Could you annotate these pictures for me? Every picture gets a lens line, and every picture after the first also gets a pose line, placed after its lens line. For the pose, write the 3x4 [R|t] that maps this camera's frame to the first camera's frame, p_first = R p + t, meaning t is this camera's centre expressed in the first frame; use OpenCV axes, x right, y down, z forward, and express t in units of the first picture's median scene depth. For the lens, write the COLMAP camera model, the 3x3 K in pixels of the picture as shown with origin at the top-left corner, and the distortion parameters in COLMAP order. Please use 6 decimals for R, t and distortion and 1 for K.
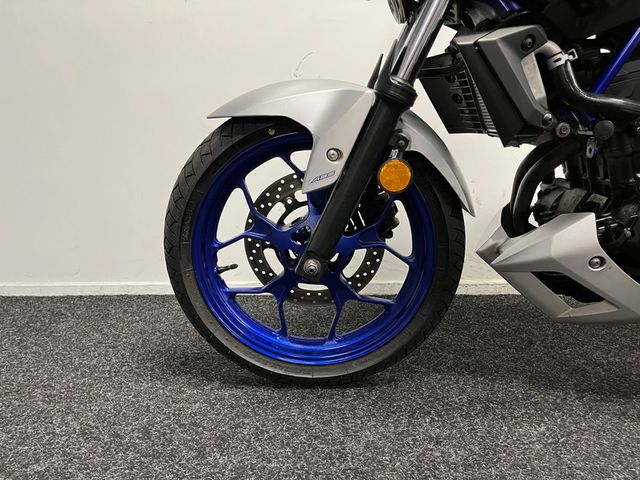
lens RADIAL K [[484.1, 0, 314.5], [0, 484.1, 234.4], [0, 0, 1]] dist [0.076842, -0.105067]
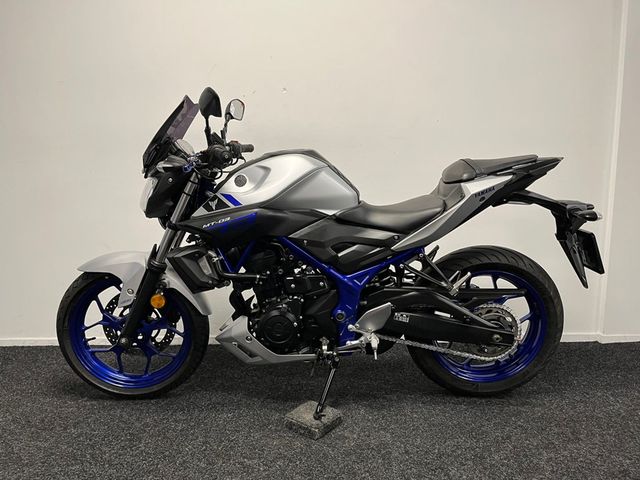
lens RADIAL K [[484.1, 0, 317.0], [0, 484.1, 242.7], [0, 0, 1]] dist [0.076842, -0.105067]
pose [[0.998633, 0.004004, 0.052117, 0.660909], [-0.002104, 0.999333, -0.036468, -0.262546], [-0.052228, 0.036308, 0.997975, -1.095074]]
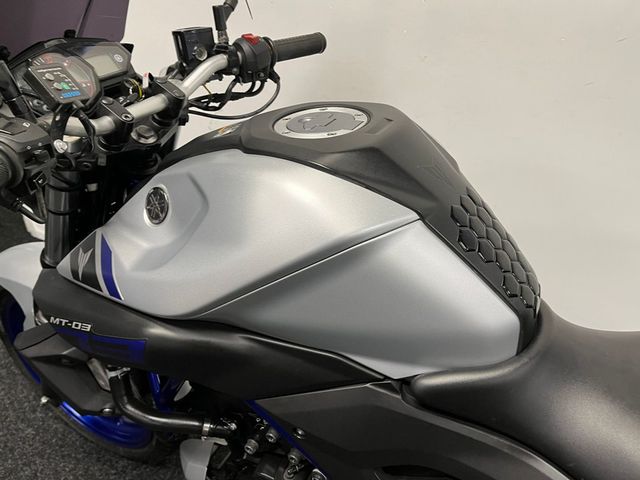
lens RADIAL K [[484.1, 0, 312.1], [0, 484.1, 247.3], [0, 0, 1]] dist [0.076842, -0.105067]
pose [[0.893318, 0.250654, -0.373035, 0.894282], [-0.112863, 0.928546, 0.353644, -0.757076], [0.435023, -0.273815, 0.857776, 0.274872]]
